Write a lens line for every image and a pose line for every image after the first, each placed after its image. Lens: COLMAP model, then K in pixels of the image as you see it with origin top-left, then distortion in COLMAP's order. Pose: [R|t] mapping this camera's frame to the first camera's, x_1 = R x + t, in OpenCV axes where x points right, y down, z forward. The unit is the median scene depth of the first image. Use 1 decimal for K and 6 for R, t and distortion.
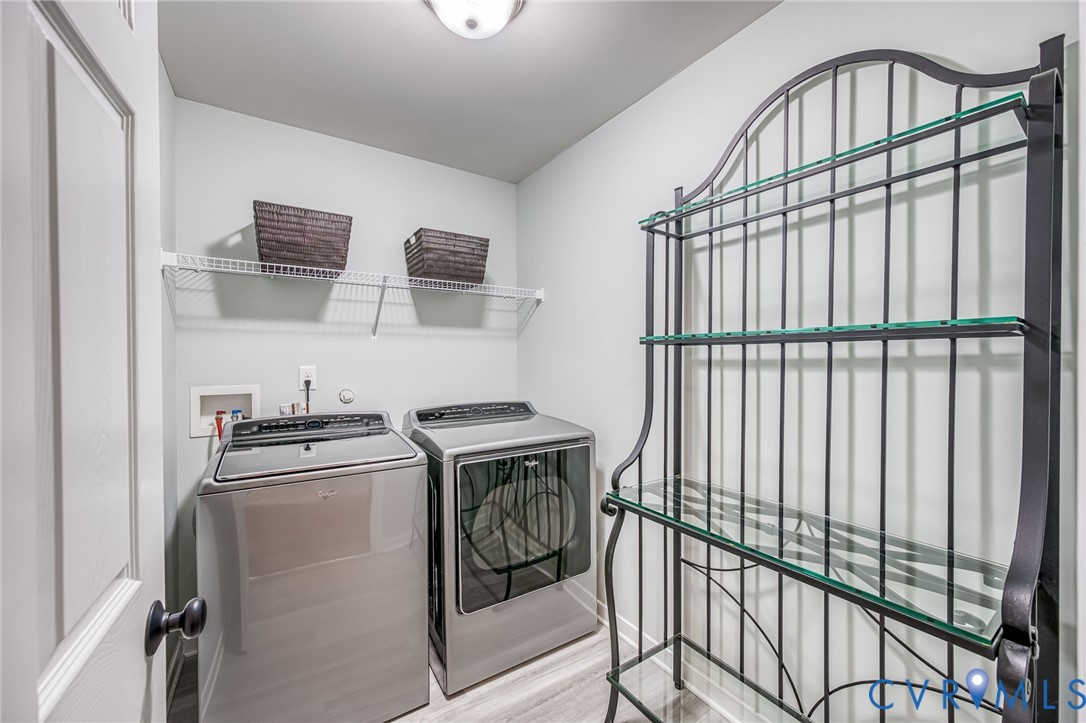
lens RADIAL K [[427.1, 0, 547.5], [0, 427.1, 360.6], [0, 0, 1]] dist [-0.001781, 0.000433]
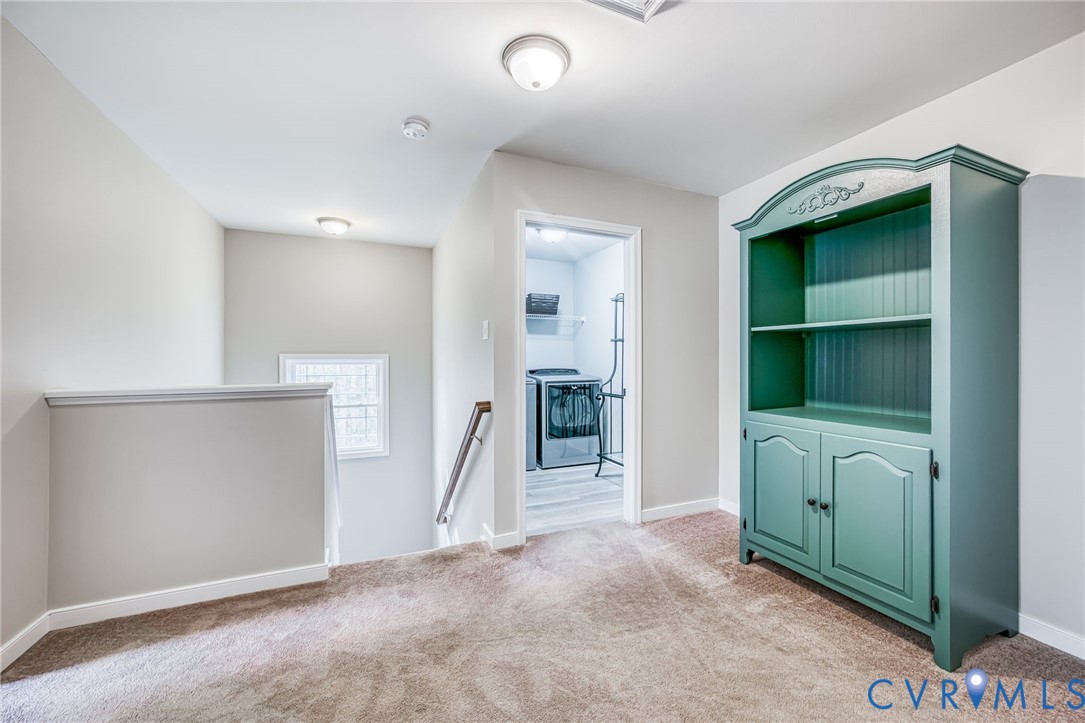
lens RADIAL K [[426.8, 0, 547.0], [0, 426.8, 360.6], [0, 0, 1]] dist [-0.001781, 0.000433]
pose [[0.985499, 0.006010, -0.169576, 0.218020], [-0.007109, 0.999957, -0.005876, 0.085561], [0.169534, 0.006997, 0.985500, -1.468757]]
